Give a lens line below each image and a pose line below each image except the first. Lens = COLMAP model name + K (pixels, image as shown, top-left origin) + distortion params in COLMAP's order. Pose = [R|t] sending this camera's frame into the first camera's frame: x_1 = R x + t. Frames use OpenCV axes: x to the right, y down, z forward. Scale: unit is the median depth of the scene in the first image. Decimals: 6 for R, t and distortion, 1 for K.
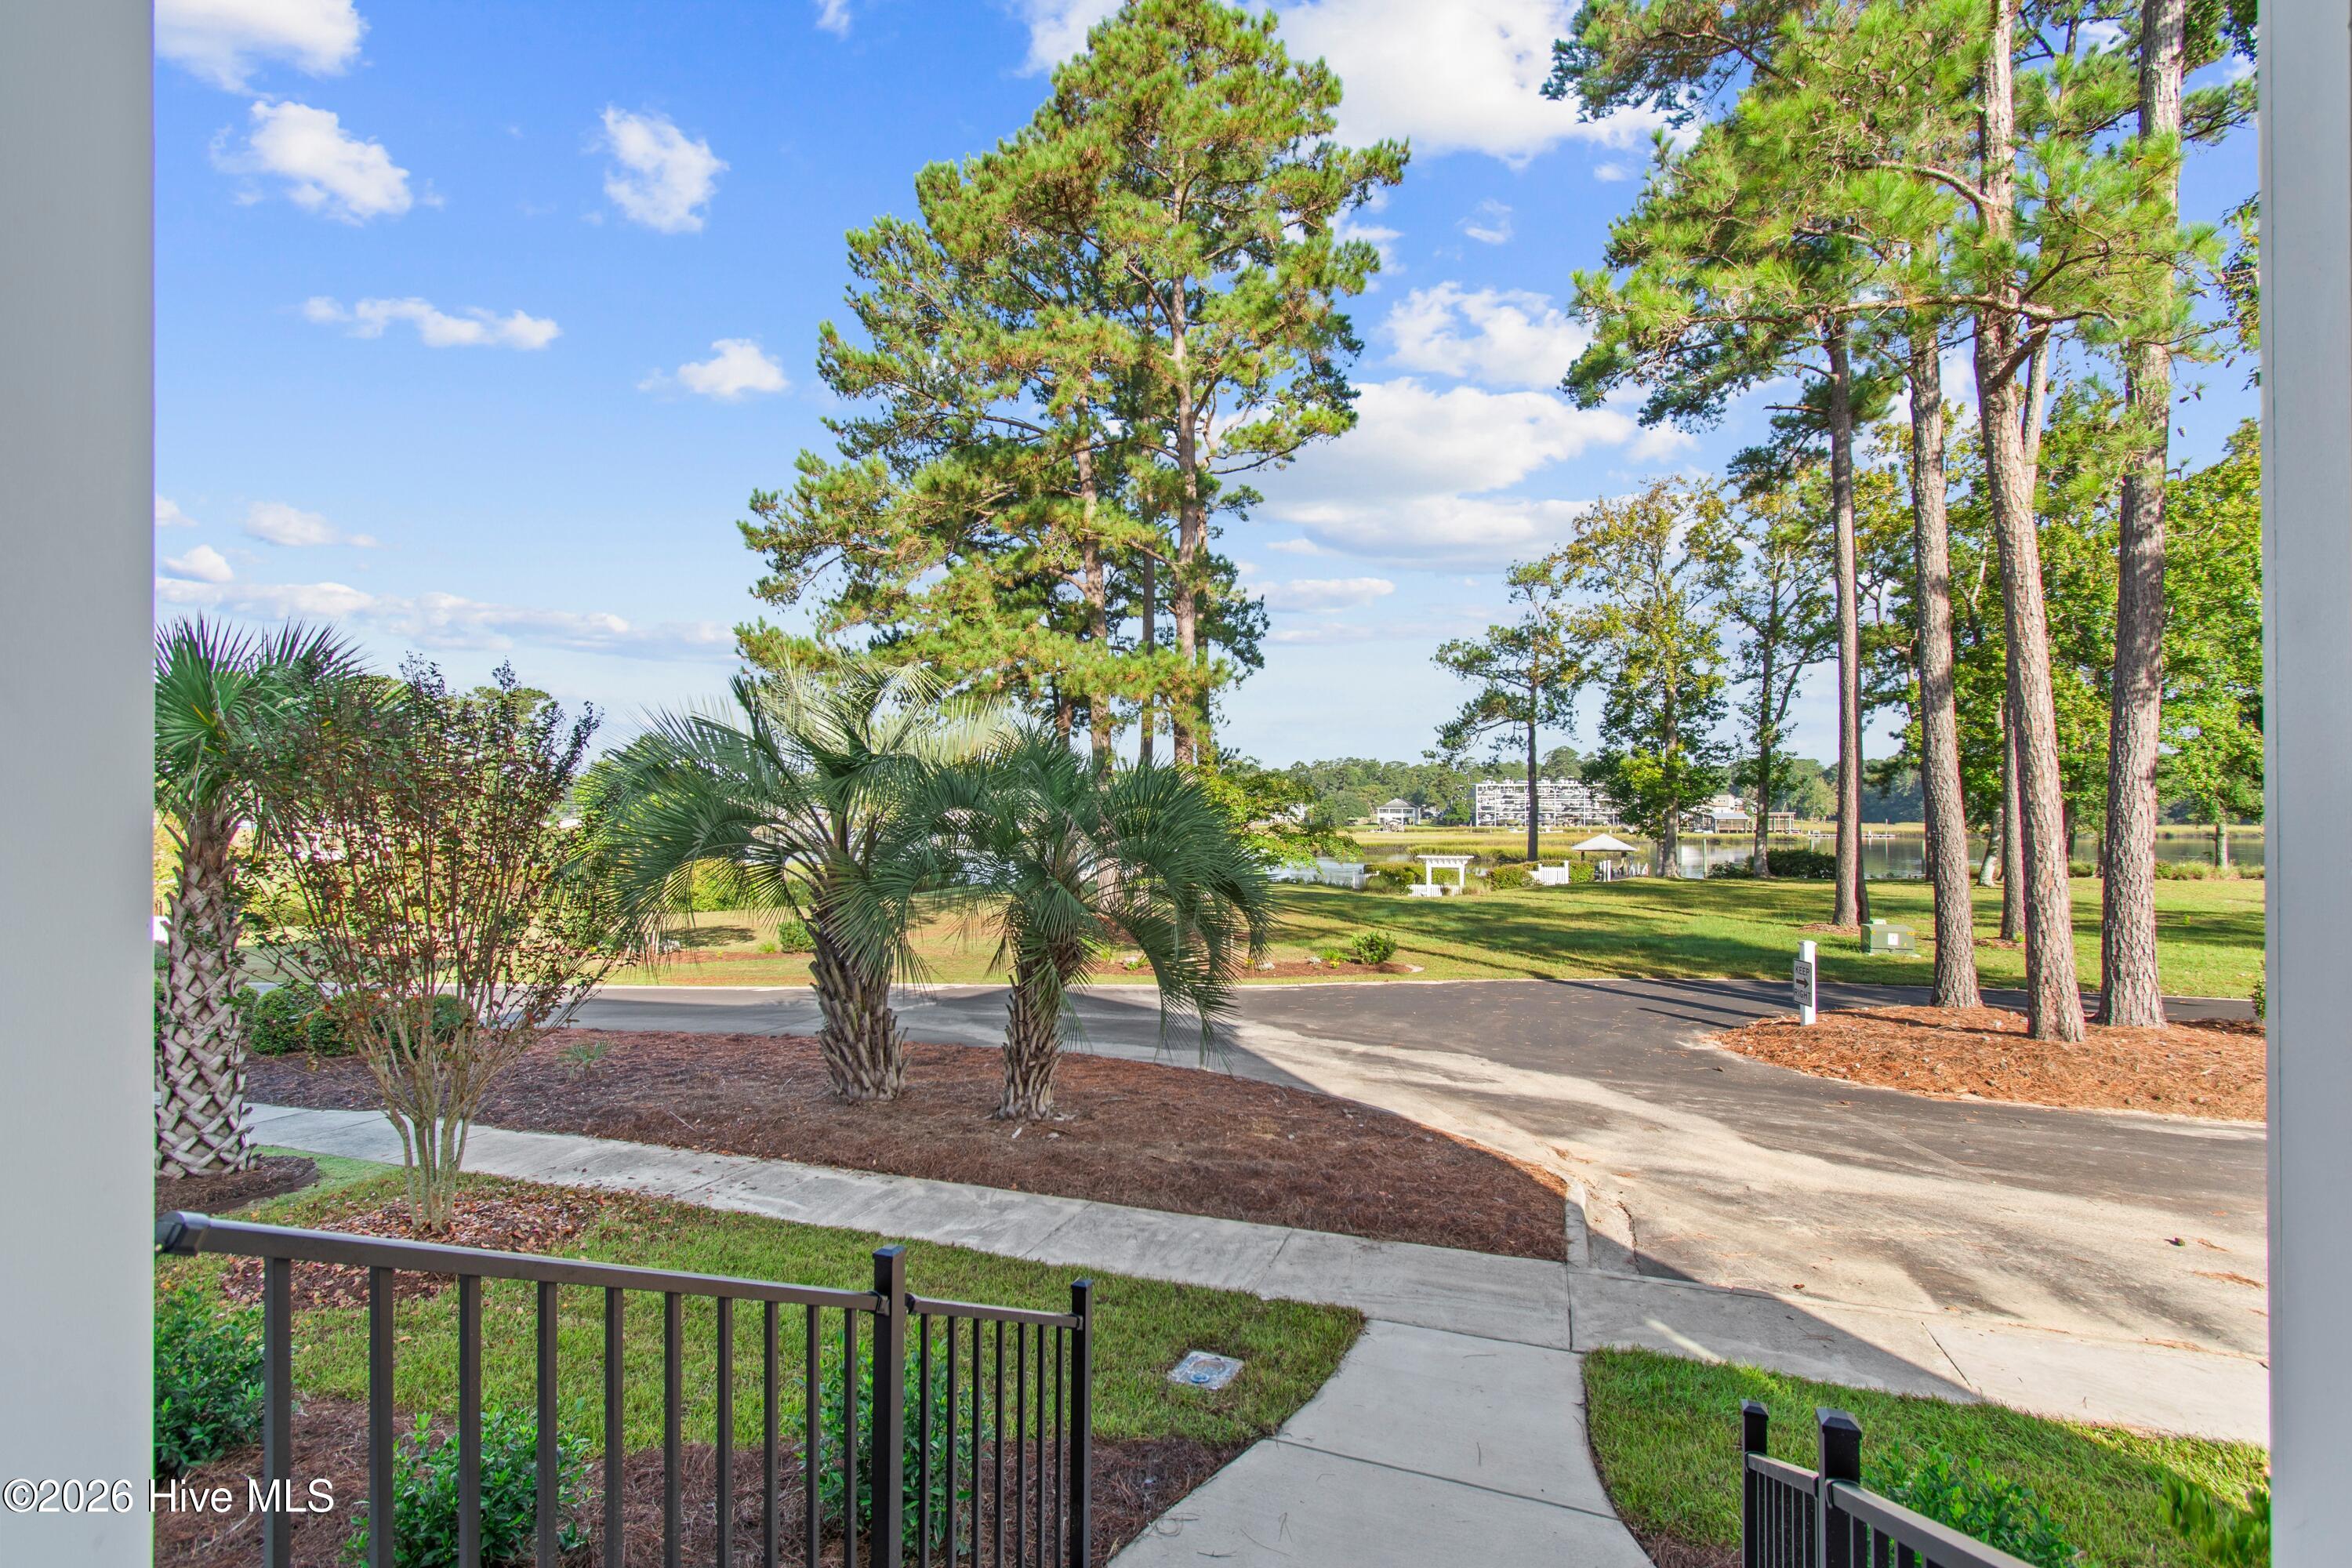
lens RADIAL K [[1044.3, 0, 1184.3], [0, 1044.3, 812.3], [0, 0, 1]] dist [0.001773, -0.000050]
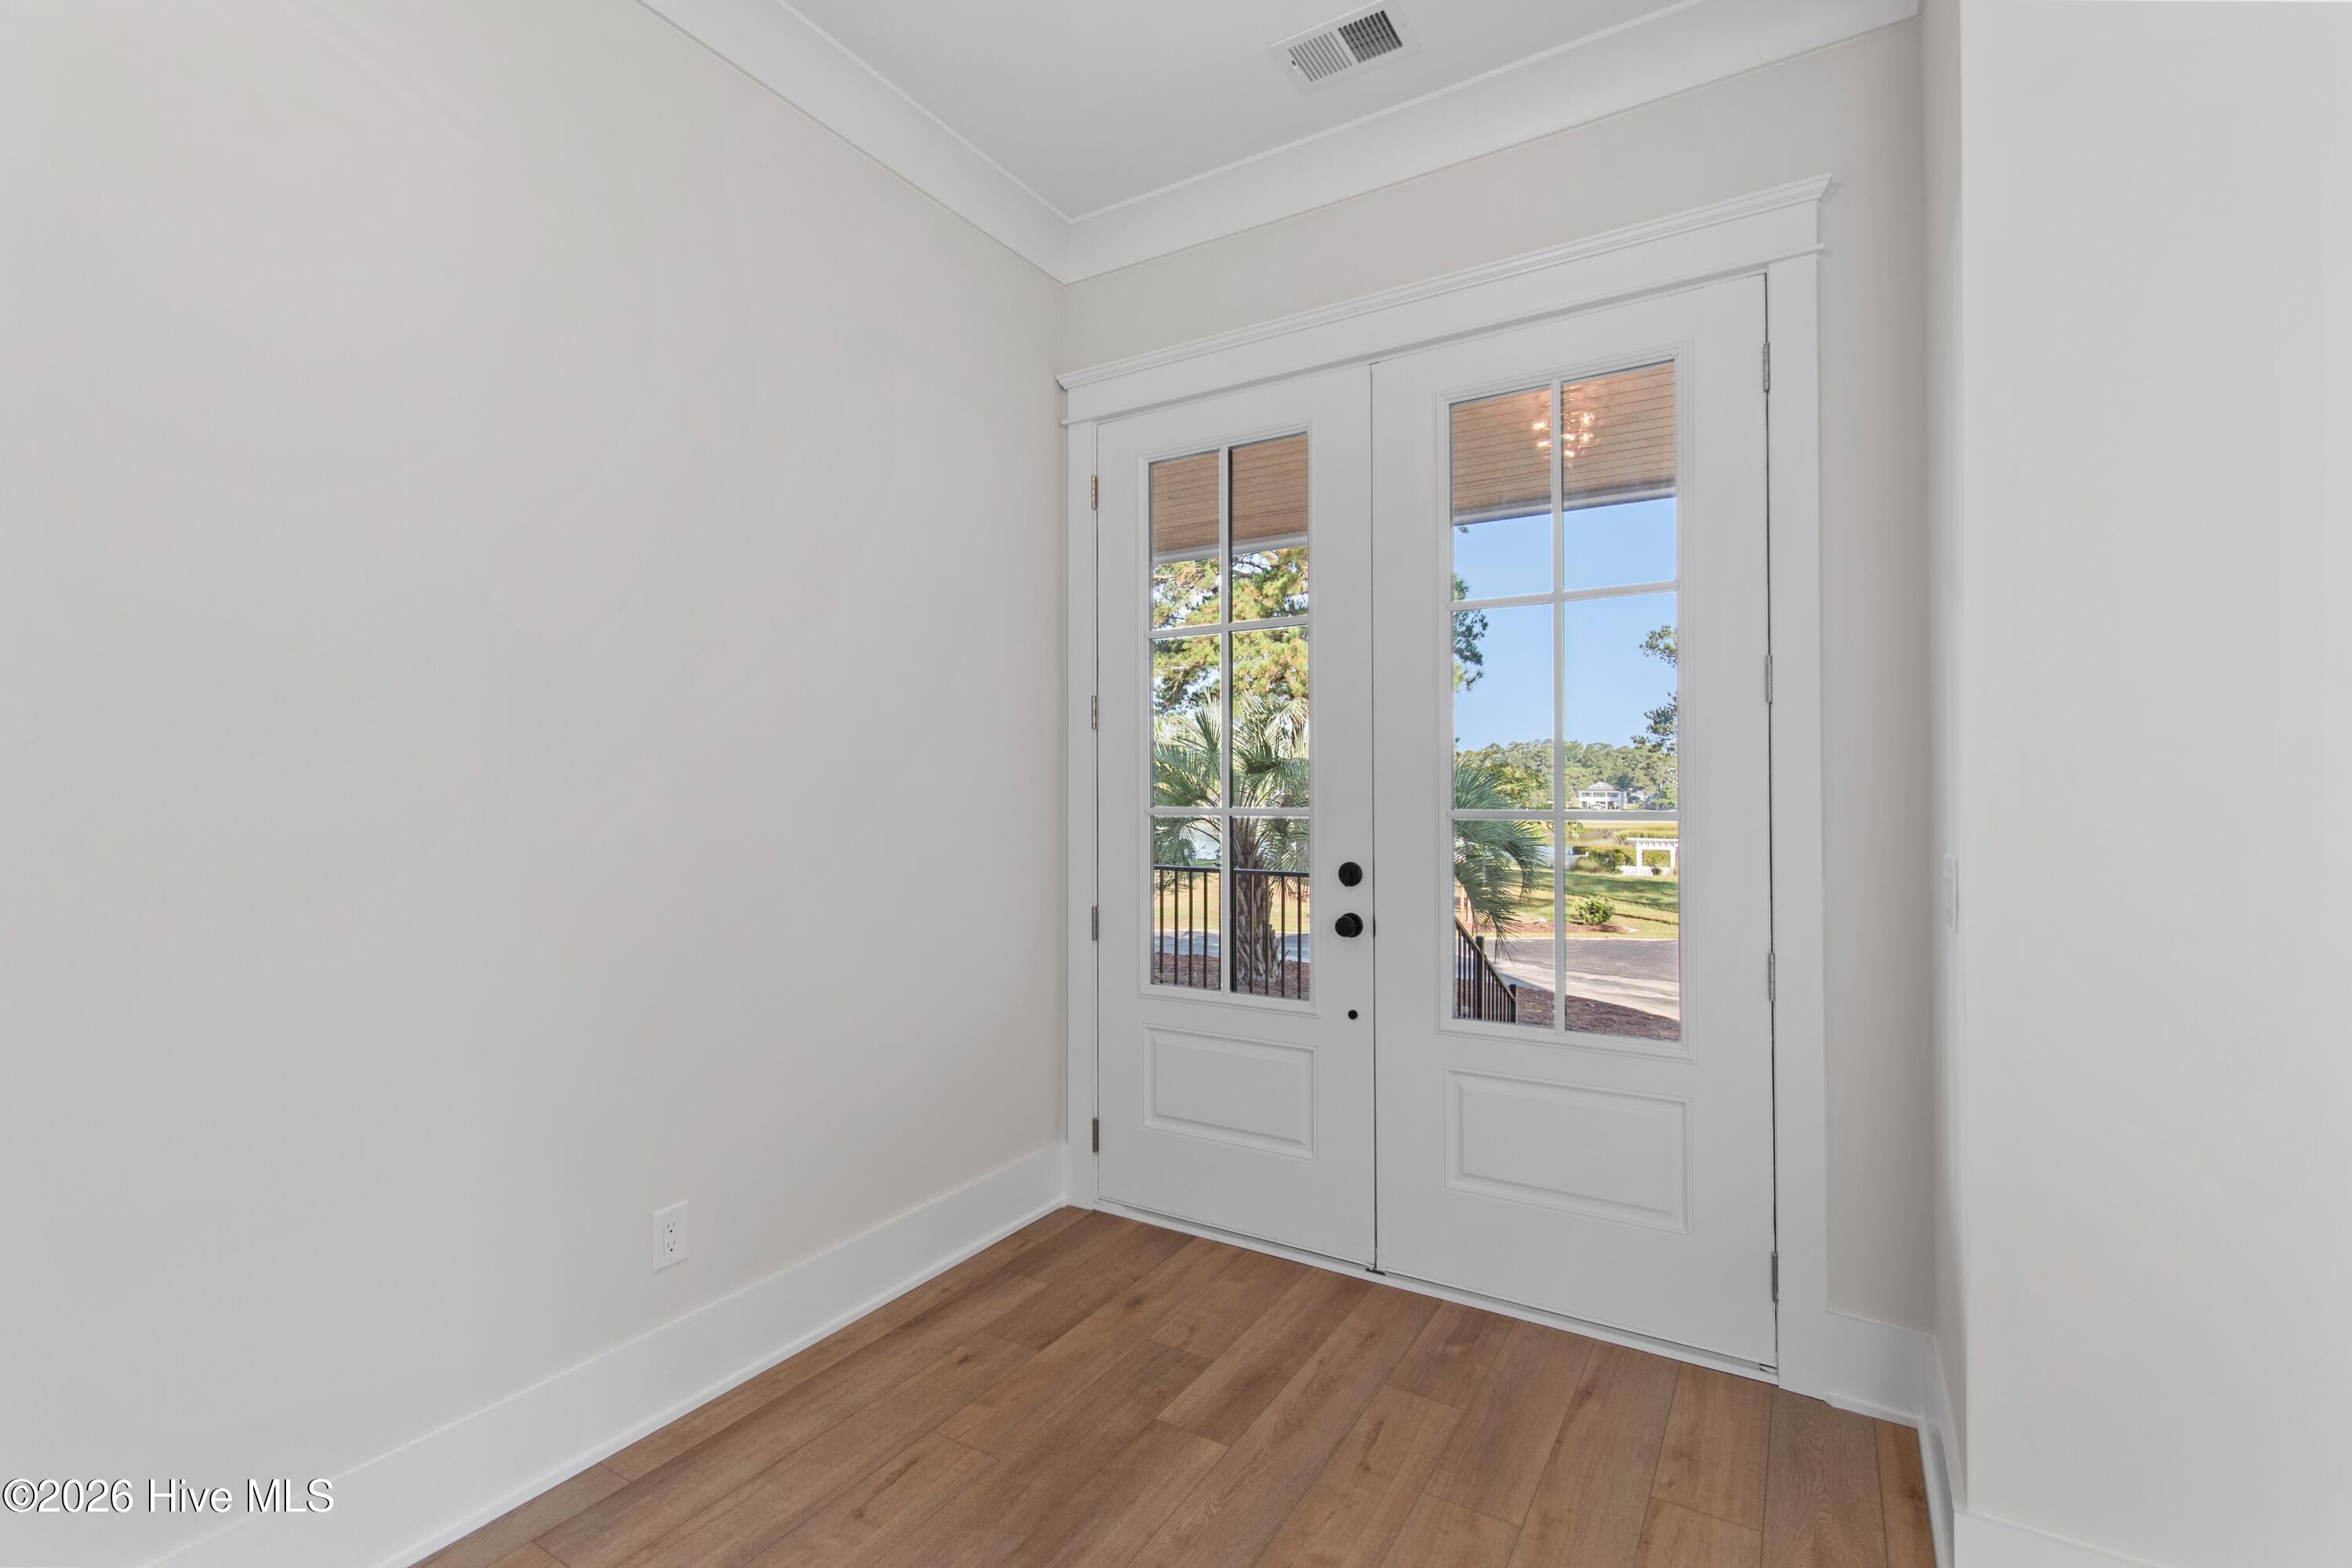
lens RADIAL K [[1051.0, 0, 1176.0], [0, 1051.0, 784.0], [0, 0, 1]] dist [0.001270, -0.000127]
pose [[0.983622, 0.004443, -0.180191, -0.050032], [-0.006176, 0.999940, -0.009060, -0.000063], [0.180140, 0.010024, 0.983590, -0.182330]]
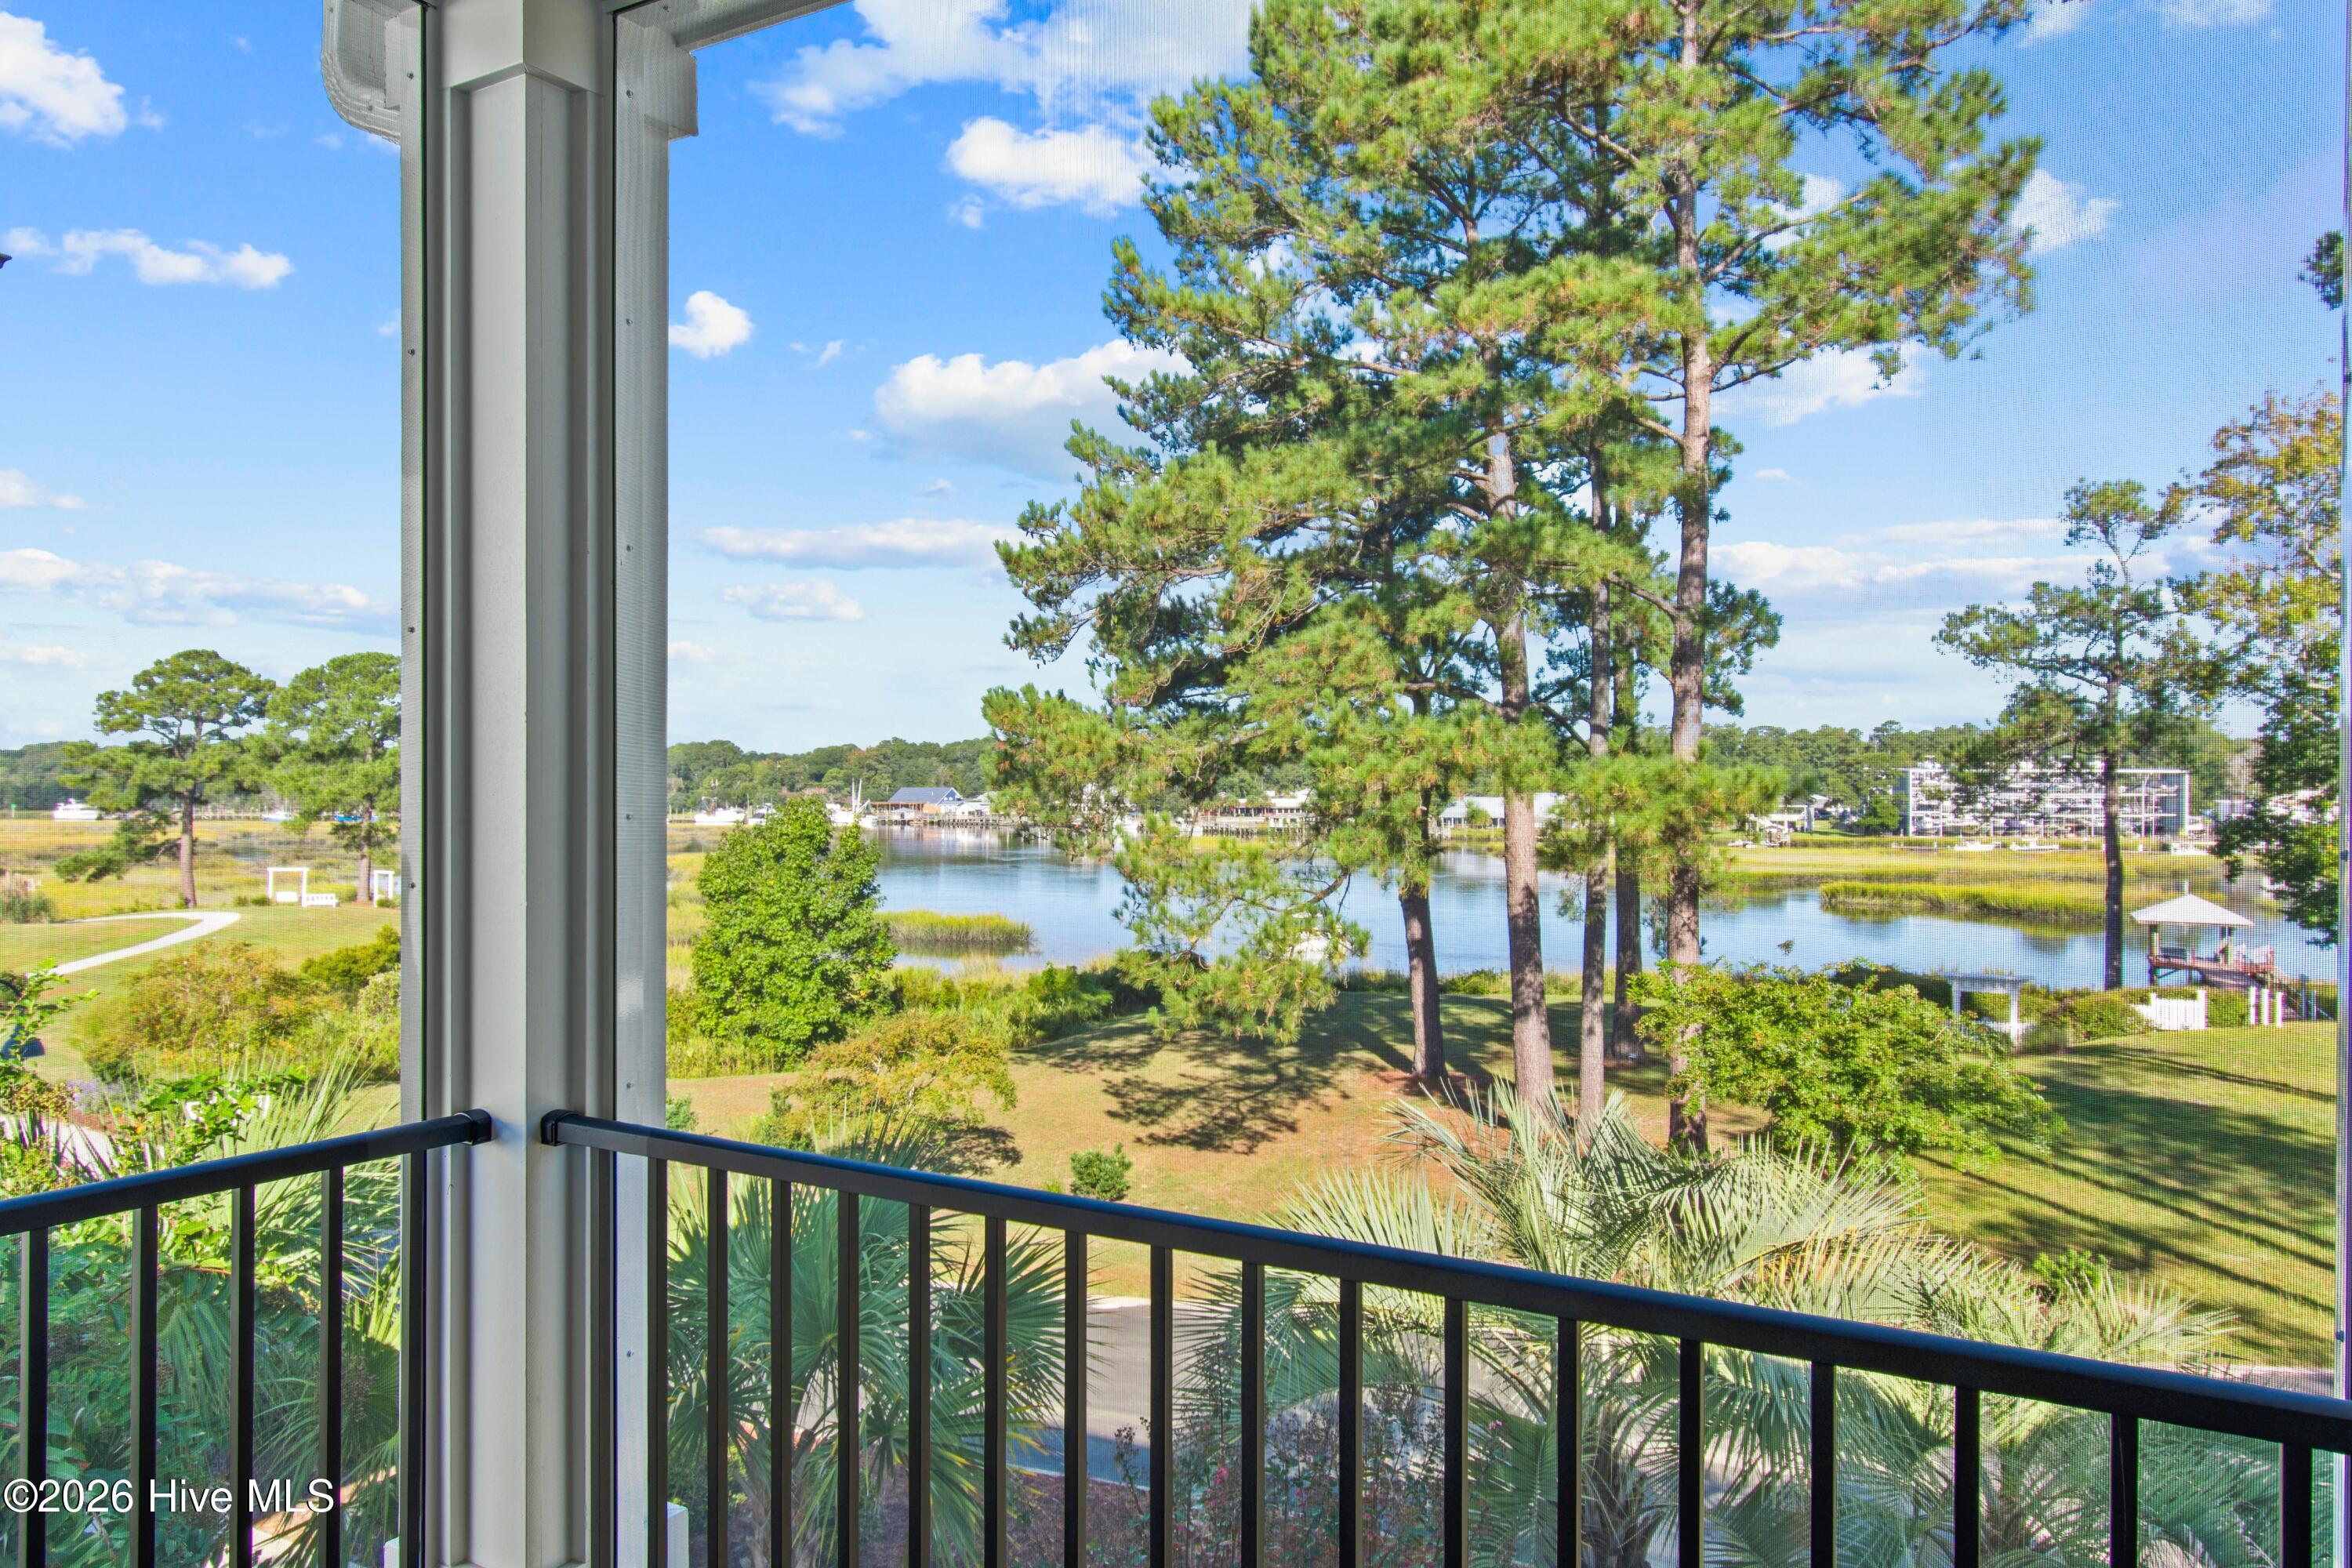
lens RADIAL K [[1549.4, 0, 1176.0], [0, 1549.4, 784.0], [0, 0, 1]] dist [0.001819, -0.001647]
pose [[0.988748, 0.007478, -0.149401, -0.147879], [-0.007424, 0.999972, 0.000917, -0.114215], [0.149403, 0.000203, 0.988776, 0.023085]]
